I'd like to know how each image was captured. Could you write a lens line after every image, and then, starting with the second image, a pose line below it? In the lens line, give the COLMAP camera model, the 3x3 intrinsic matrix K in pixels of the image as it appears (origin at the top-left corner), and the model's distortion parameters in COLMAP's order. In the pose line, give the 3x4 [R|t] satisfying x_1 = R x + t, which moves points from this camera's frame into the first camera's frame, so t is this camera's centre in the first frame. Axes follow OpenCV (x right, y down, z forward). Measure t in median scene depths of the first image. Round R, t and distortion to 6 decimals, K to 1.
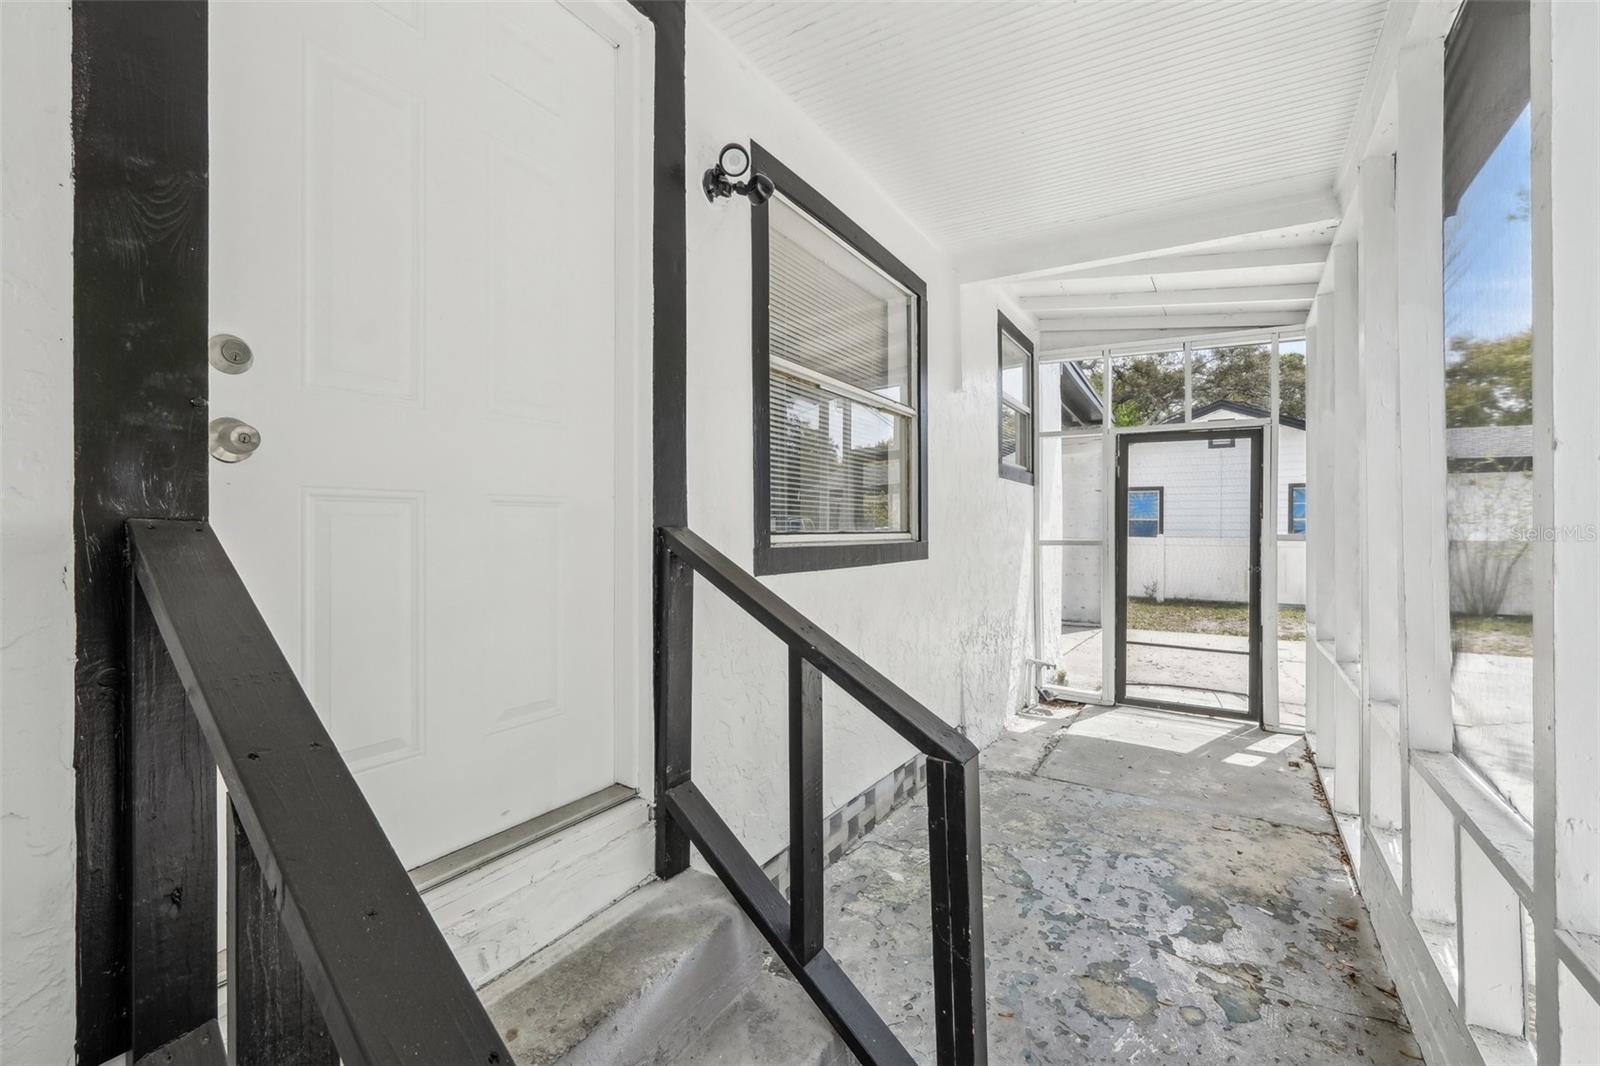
lens RADIAL K [[697.5, 0, 800.4], [0, 697.5, 528.8], [0, 0, 1]] dist [0.001546, 0.000723]
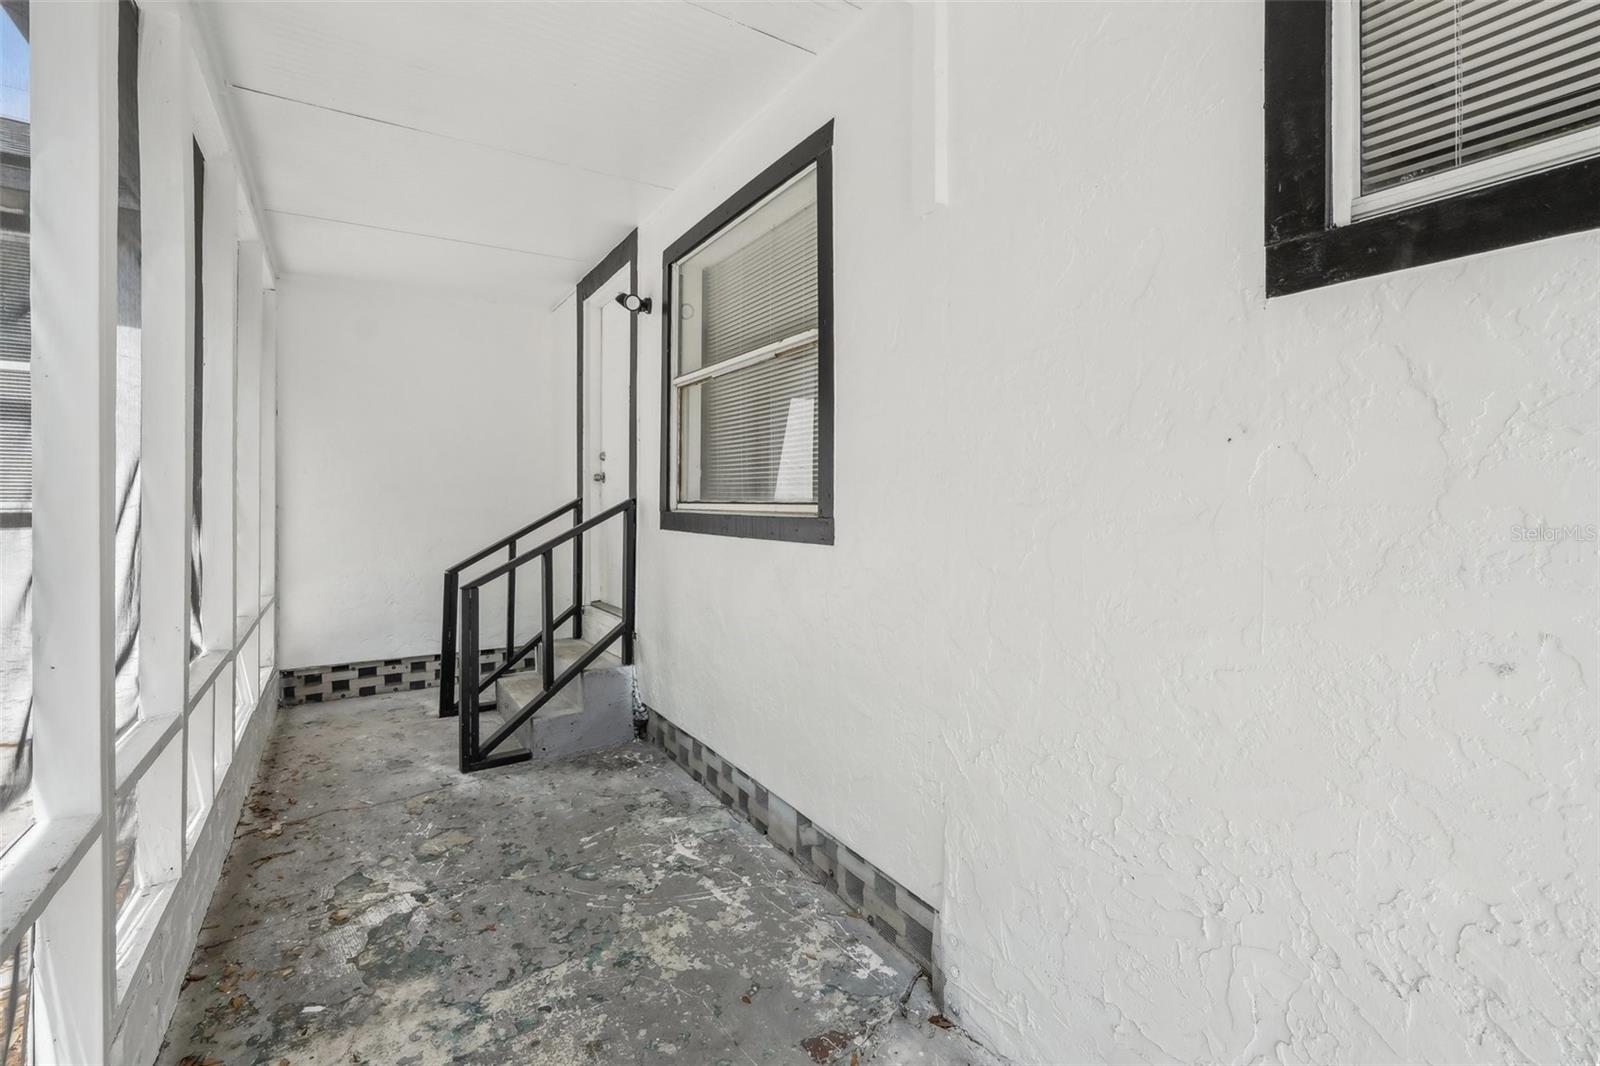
lens RADIAL K [[697.5, 0, 799.8], [0, 697.5, 500.3], [0, 0, 1]] dist [0.001546, 0.000723]
pose [[-0.434745, 0.000320, -0.900554, 1.165254], [0.000271, 1.000000, 0.000225, 0.003882], [0.900554, -0.000147, -0.434745, 1.879276]]
